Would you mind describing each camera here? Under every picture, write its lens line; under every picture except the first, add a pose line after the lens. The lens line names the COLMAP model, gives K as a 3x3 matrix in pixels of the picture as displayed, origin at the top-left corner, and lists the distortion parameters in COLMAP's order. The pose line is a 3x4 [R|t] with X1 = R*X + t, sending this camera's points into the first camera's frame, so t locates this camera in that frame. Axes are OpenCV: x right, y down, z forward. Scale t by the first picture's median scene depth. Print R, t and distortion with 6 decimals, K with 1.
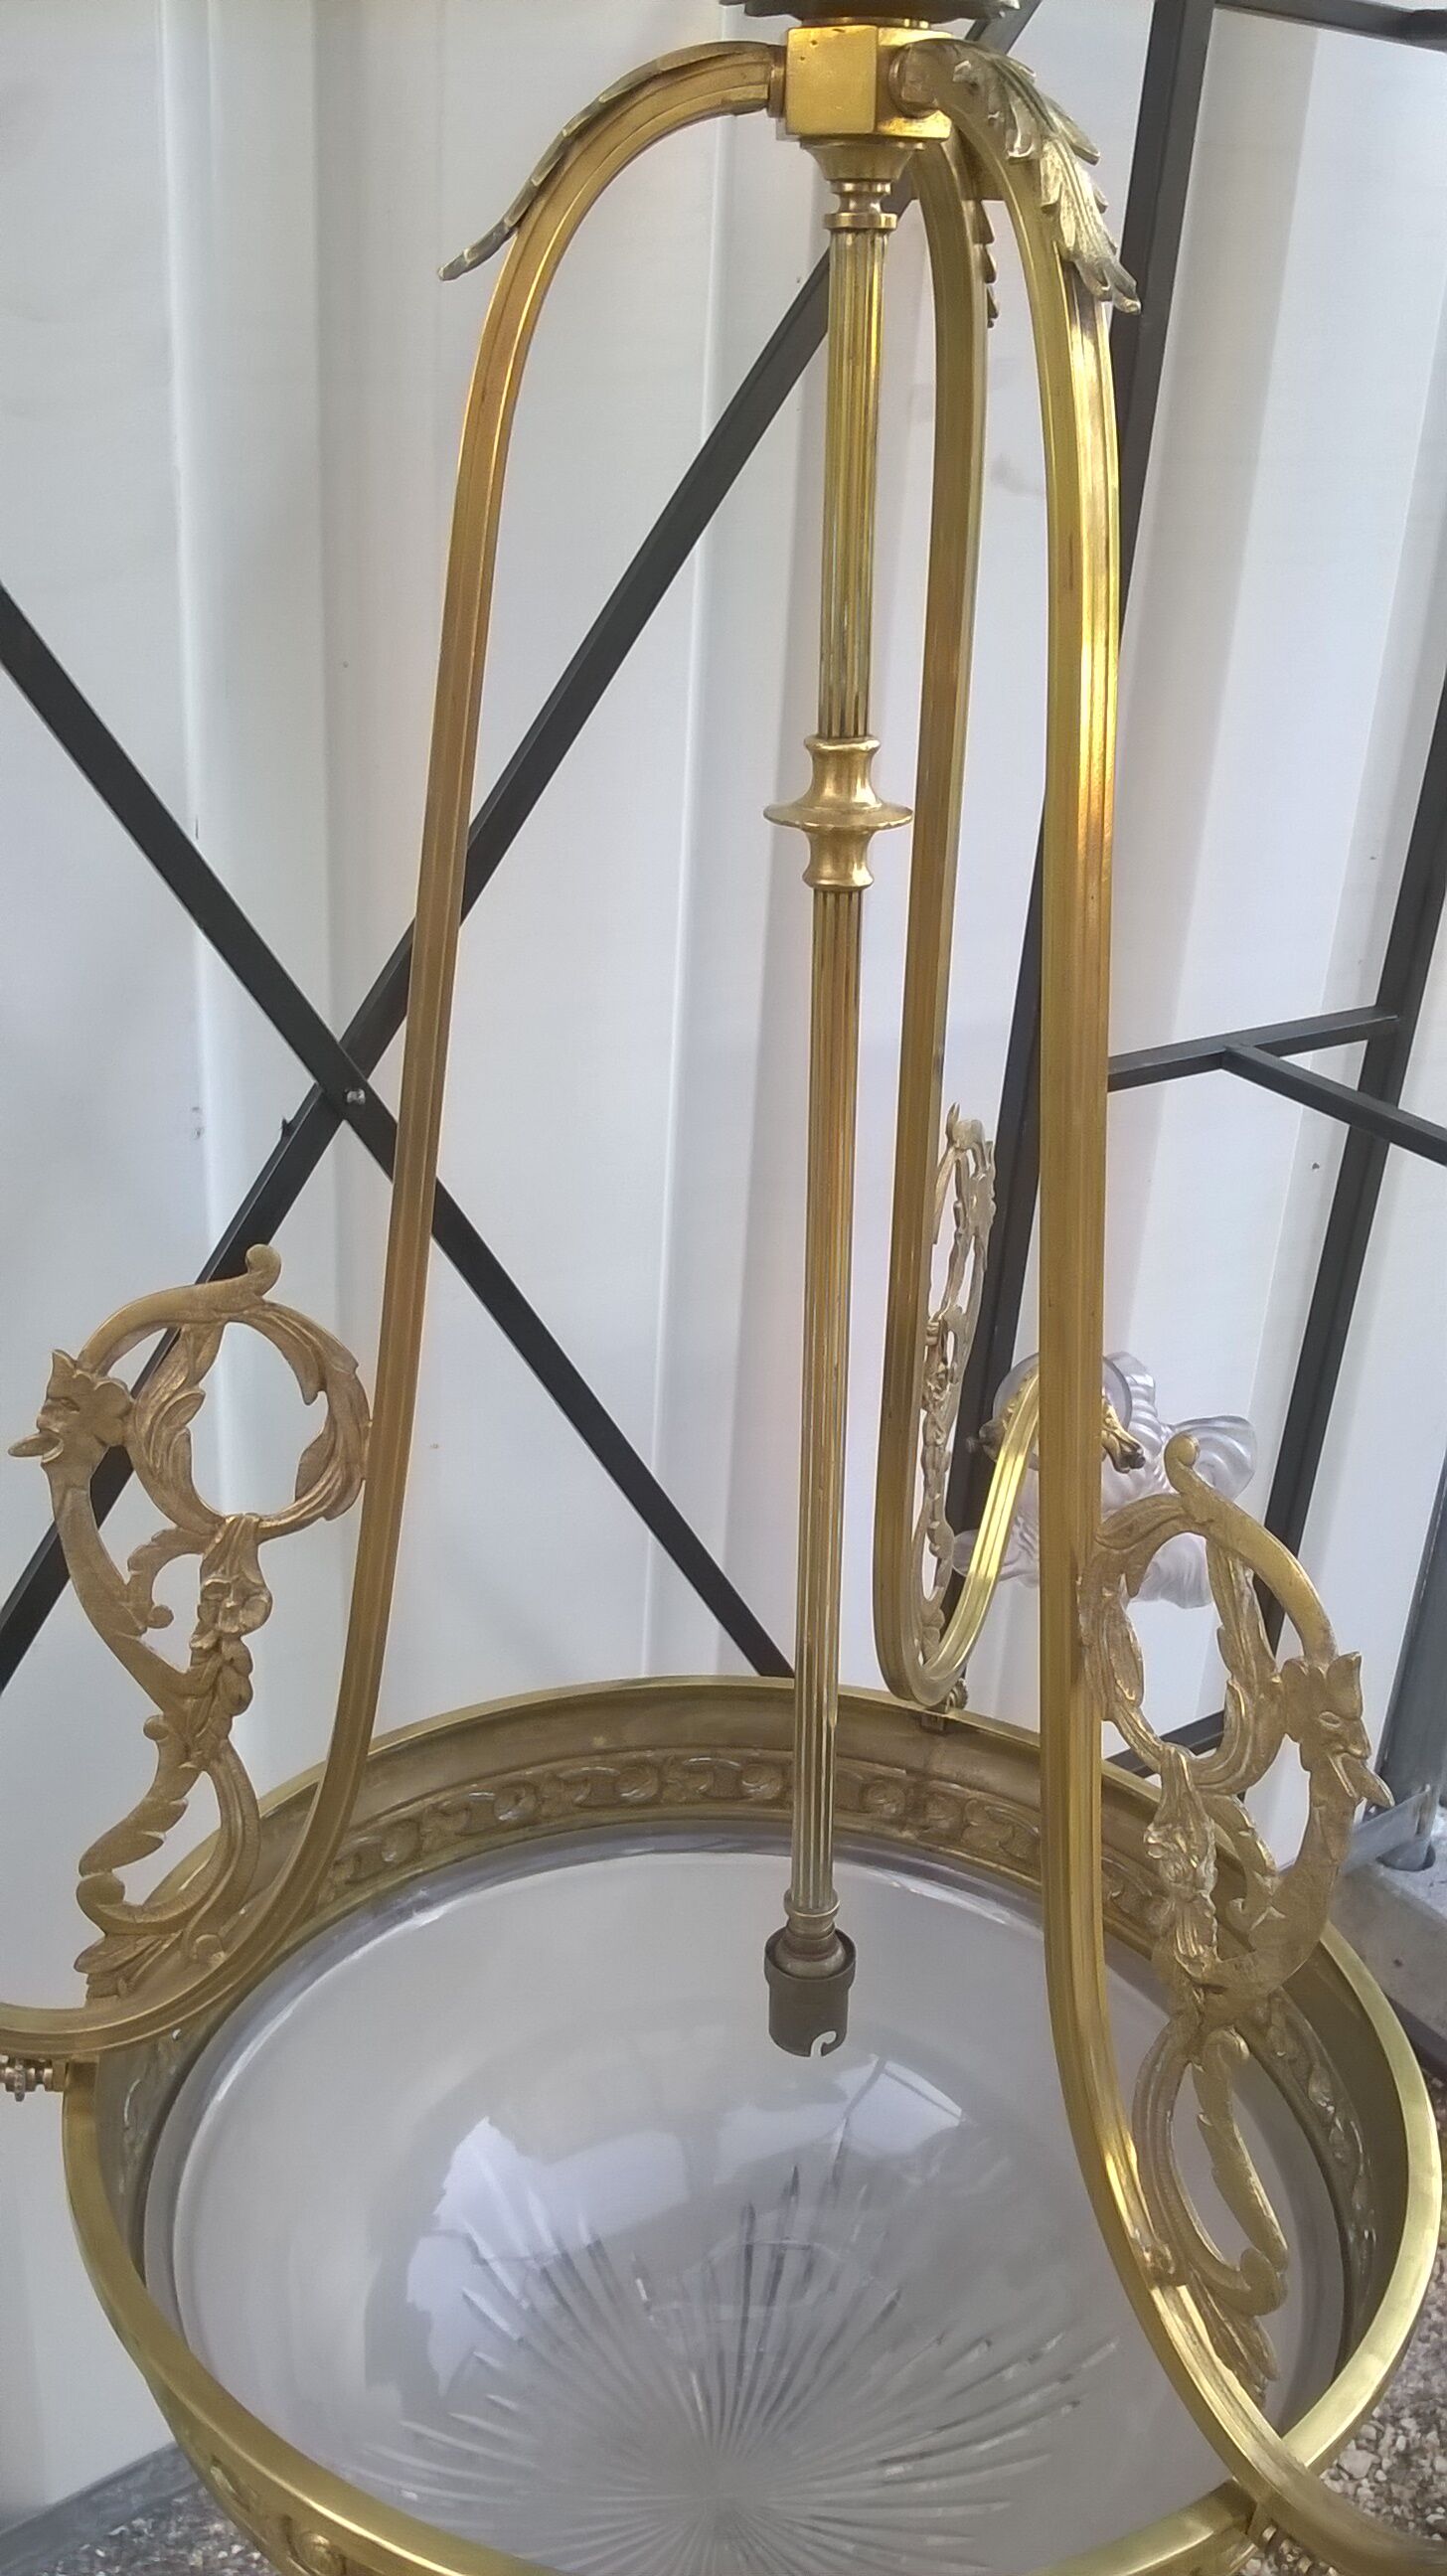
lens RADIAL K [[2289.7, 0, 745.9], [0, 2289.7, 1279.4], [0, 0, 1]] dist [0.027880, -0.144263]
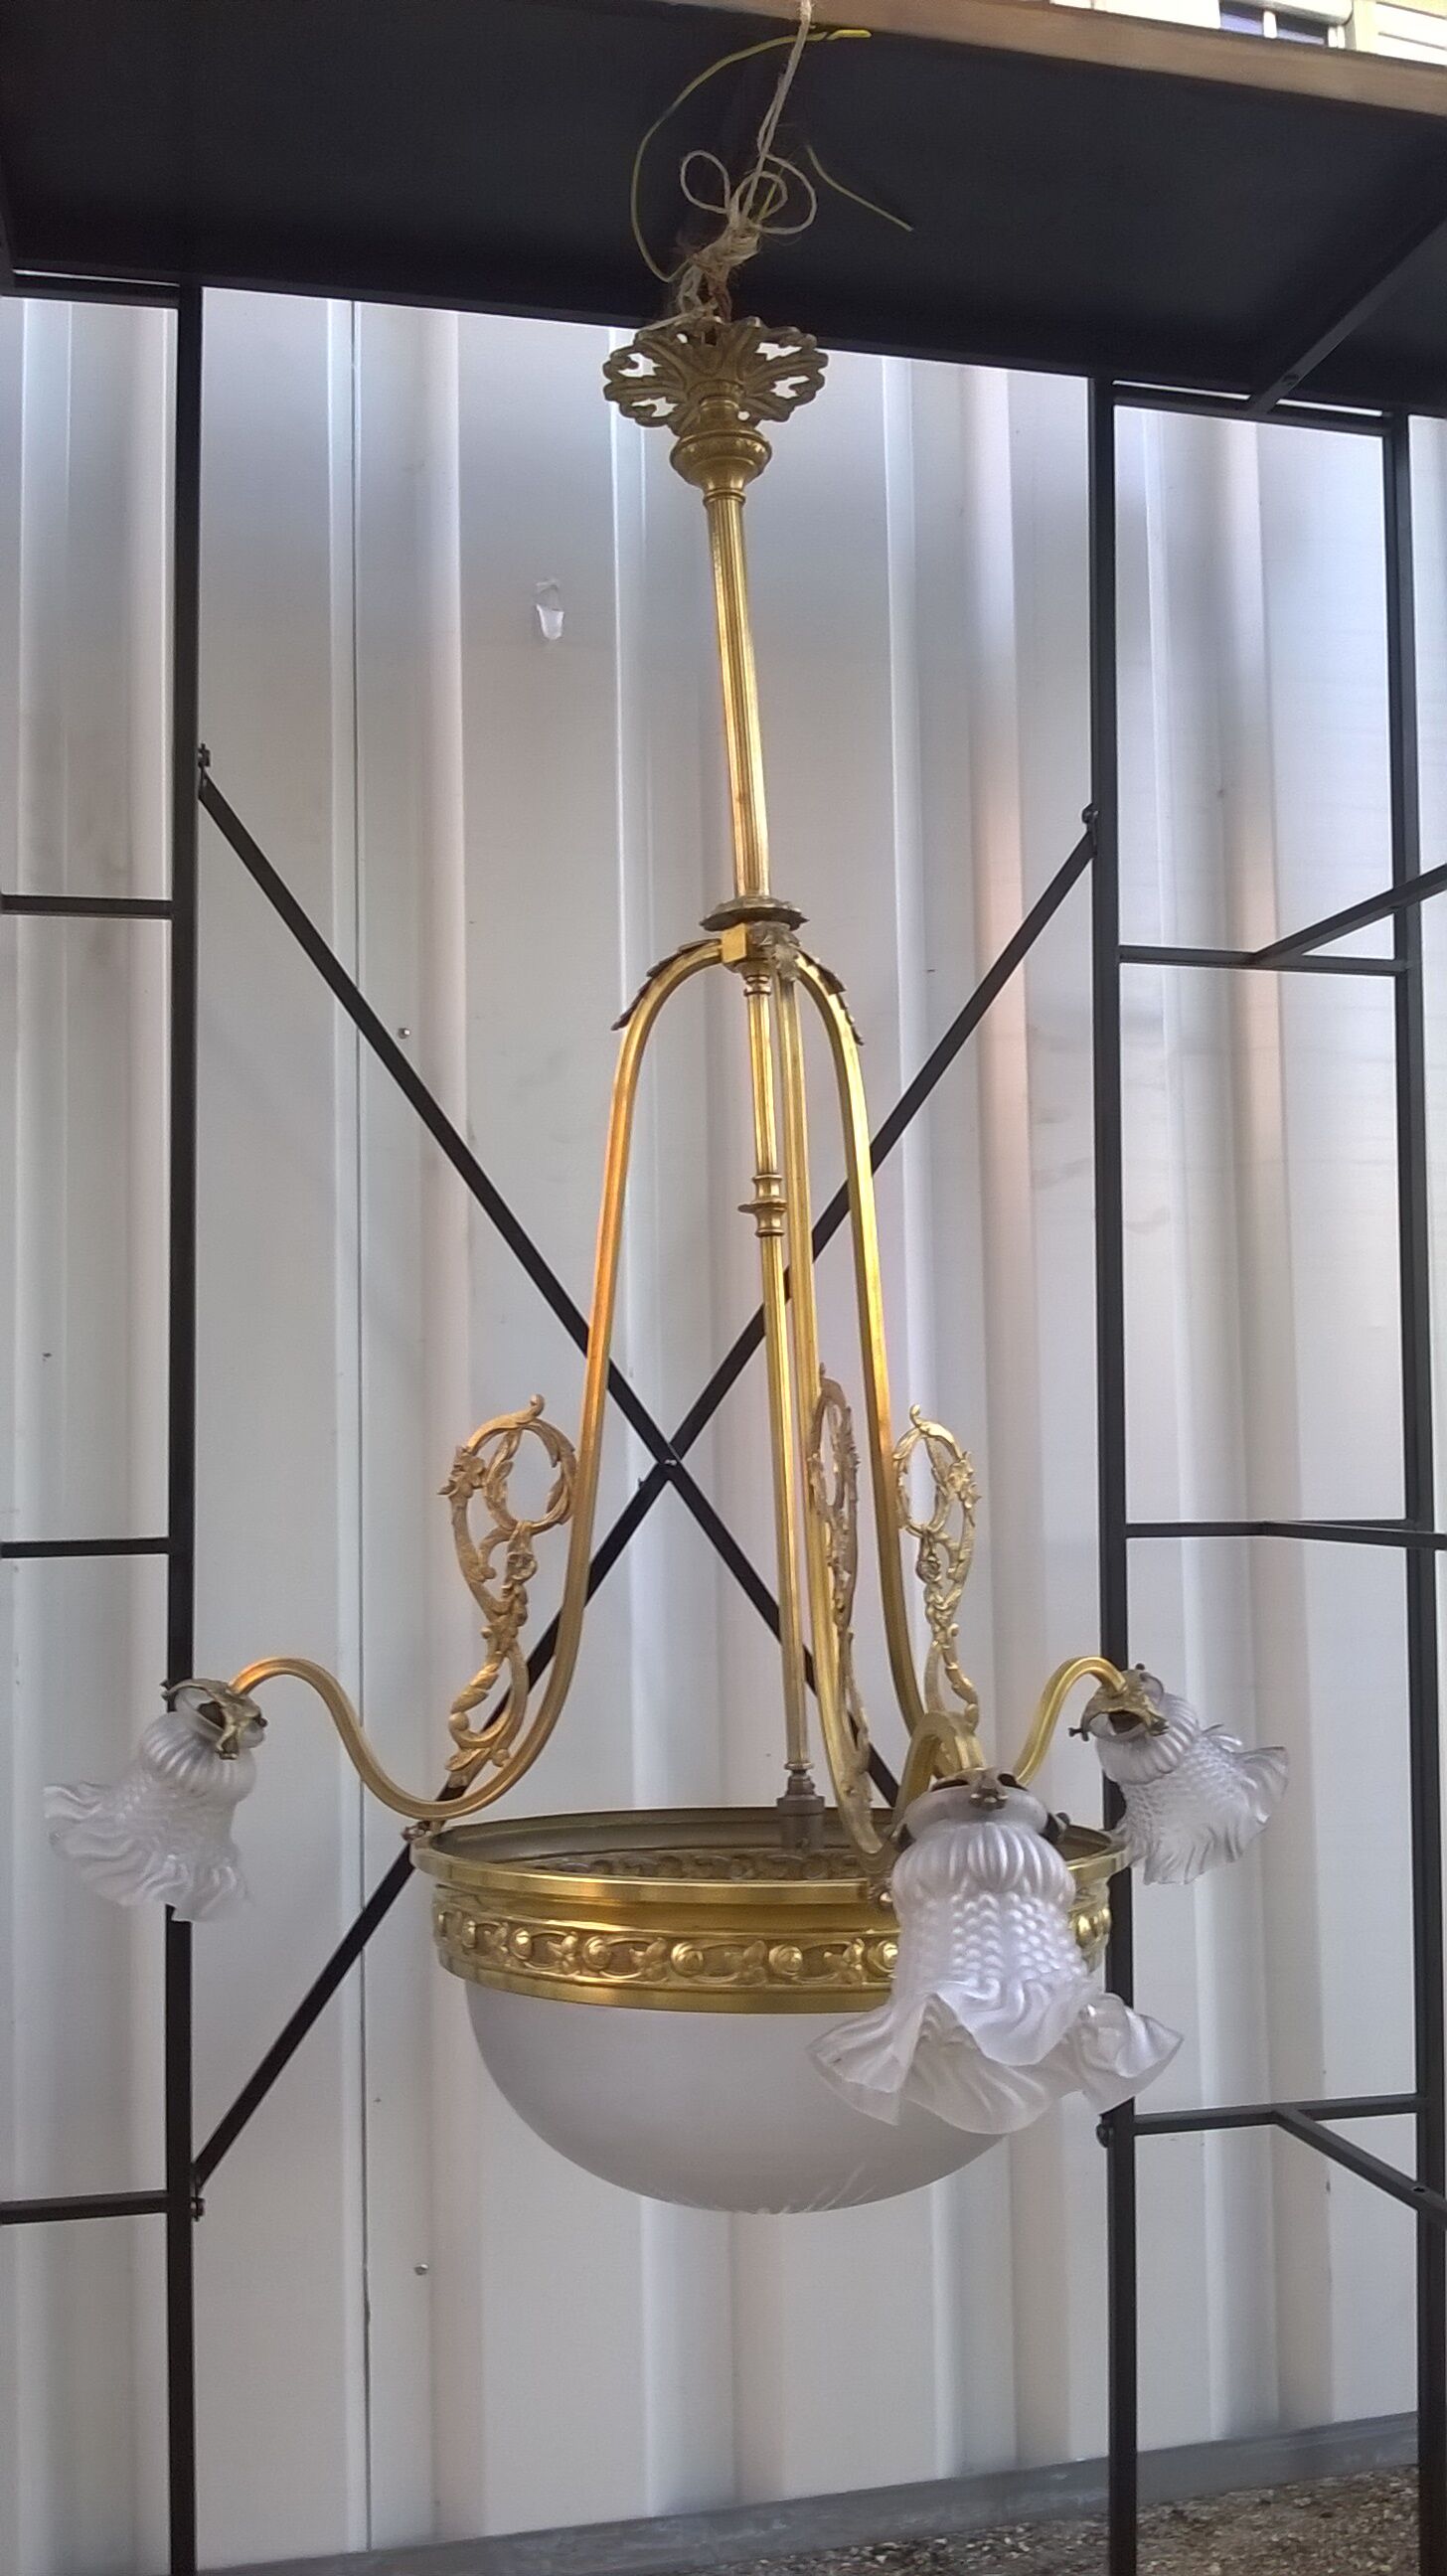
lens RADIAL K [[2289.7, 0, 719.6], [0, 2289.7, 1305.3], [0, 0, 1]] dist [0.027880, -0.144263]
pose [[0.917140, -0.111007, -0.382795, 0.675721], [-0.094438, 0.872557, -0.479298, 0.784056], [0.387216, 0.475734, 0.789773, -0.653017]]
